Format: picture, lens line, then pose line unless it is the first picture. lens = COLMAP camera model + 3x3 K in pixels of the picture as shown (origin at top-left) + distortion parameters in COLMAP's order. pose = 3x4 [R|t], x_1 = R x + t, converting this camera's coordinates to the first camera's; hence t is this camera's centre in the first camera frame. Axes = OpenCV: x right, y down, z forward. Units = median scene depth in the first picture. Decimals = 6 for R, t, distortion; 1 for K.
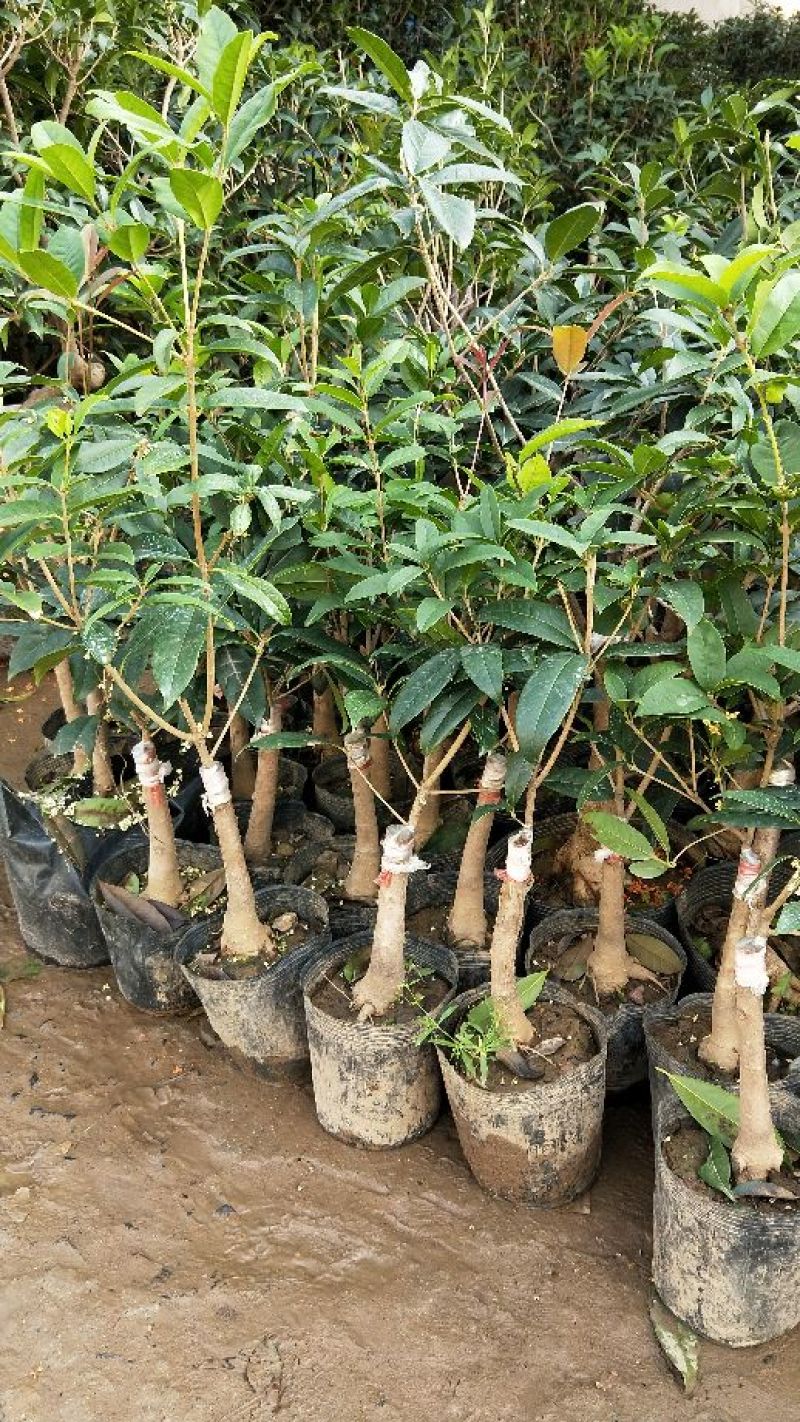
lens RADIAL K [[1258.8, 0, 400.0], [0, 1258.8, 711.0], [0, 0, 1]] dist [0.101593, -0.209549]
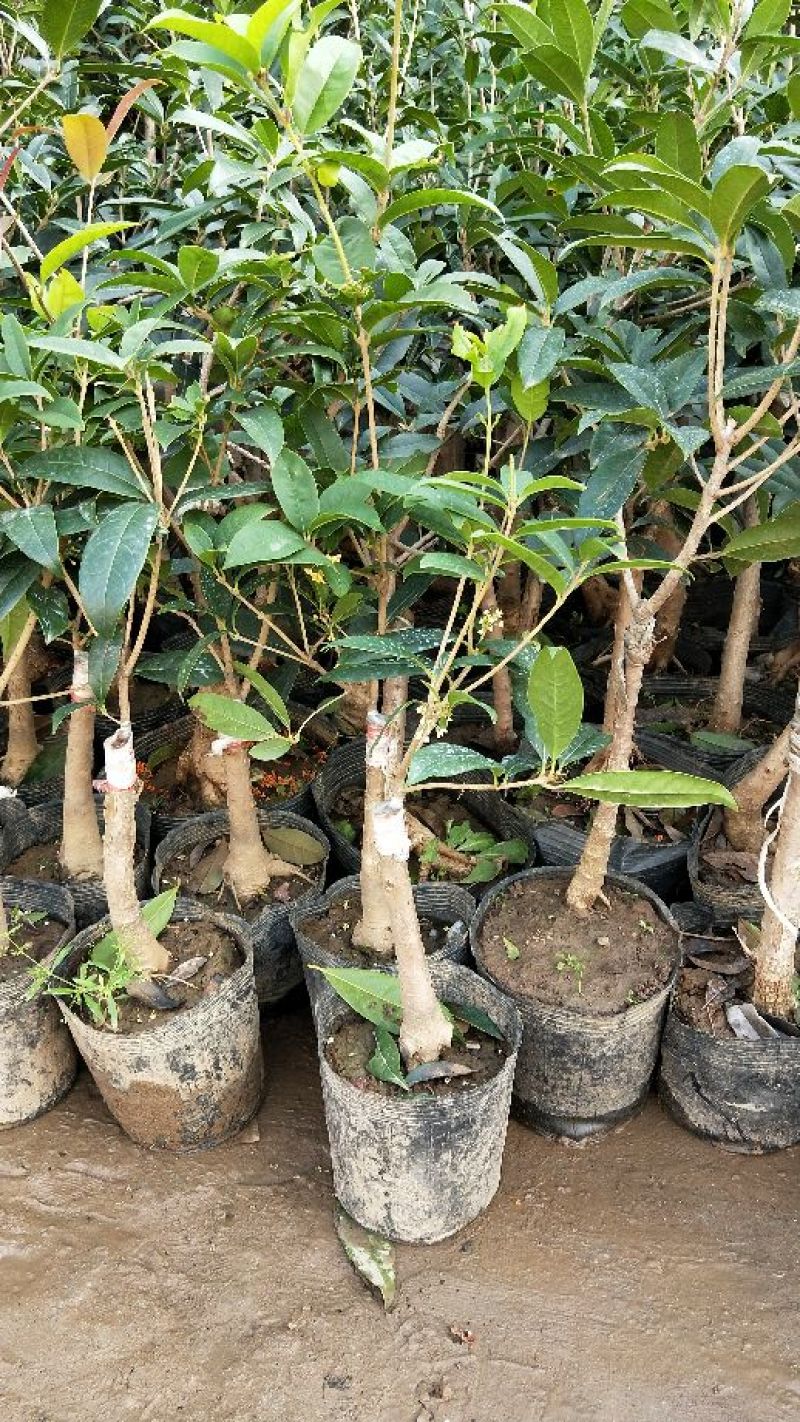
lens RADIAL K [[1258.8, 0, 400.0], [0, 1258.8, 711.0], [0, 0, 1]] dist [0.101593, -0.209549]
pose [[0.950334, -0.148710, 0.273406, 0.045408], [0.133211, 0.988283, 0.074515, 0.044453], [-0.281283, -0.034393, 0.959008, 0.130395]]
